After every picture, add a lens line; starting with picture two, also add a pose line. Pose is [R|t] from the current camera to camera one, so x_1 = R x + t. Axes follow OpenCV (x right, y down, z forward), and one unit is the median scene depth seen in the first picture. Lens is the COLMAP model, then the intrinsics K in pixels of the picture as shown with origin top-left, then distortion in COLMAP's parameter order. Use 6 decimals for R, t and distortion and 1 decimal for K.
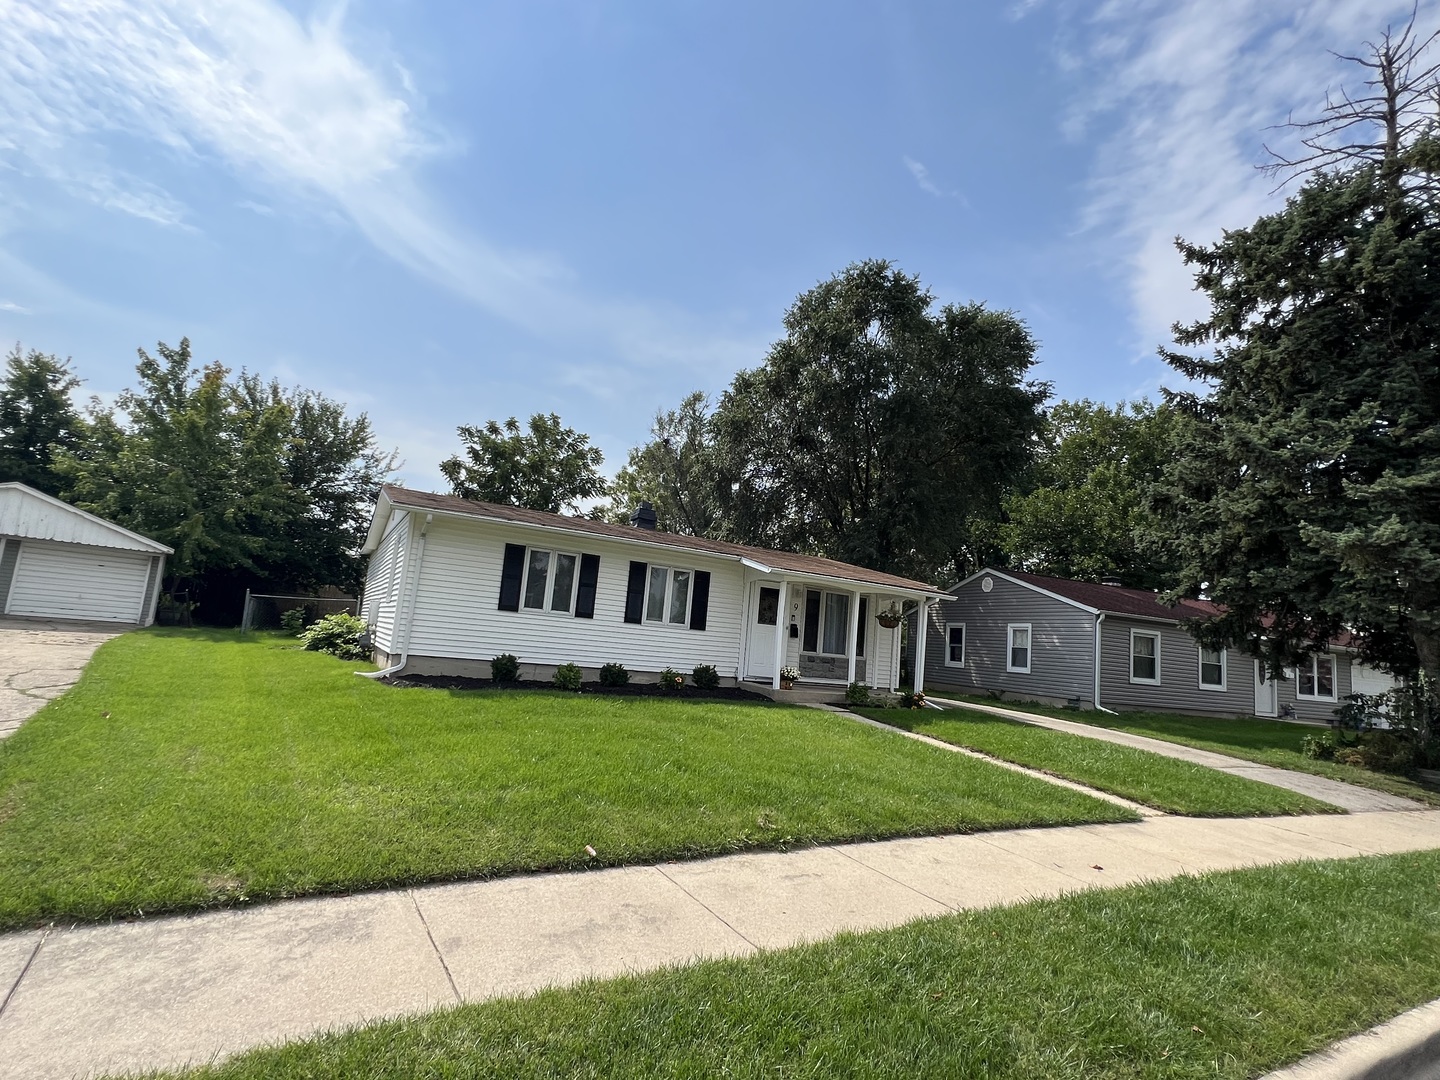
lens RADIAL K [[711.8, 0, 720.0], [0, 711.8, 540.0], [0, 0, 1]] dist [-0.003146, -0.000997]
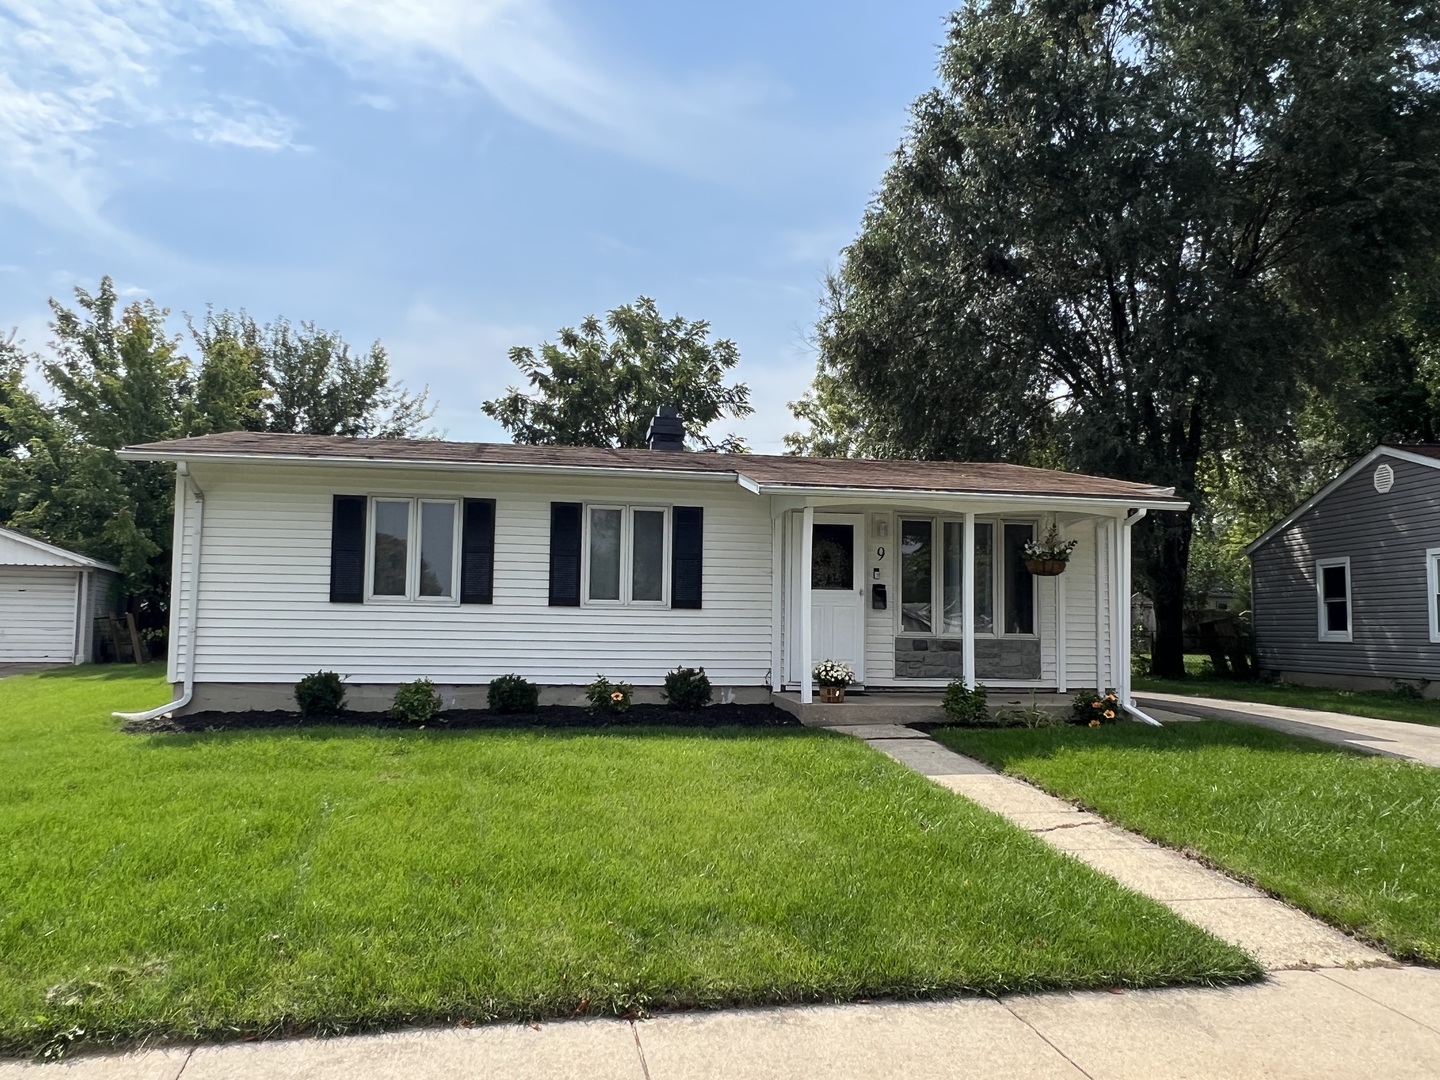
lens RADIAL K [[1081.3, 0, 719.6], [0, 1081.3, 563.1], [0, 0, 1]] dist [-0.013914, 0.001513]
pose [[0.942892, -0.094966, -0.319275, 0.208132], [0.116362, 0.992018, 0.048575, 0.037855], [0.312114, -0.082952, 0.946416, 0.138165]]
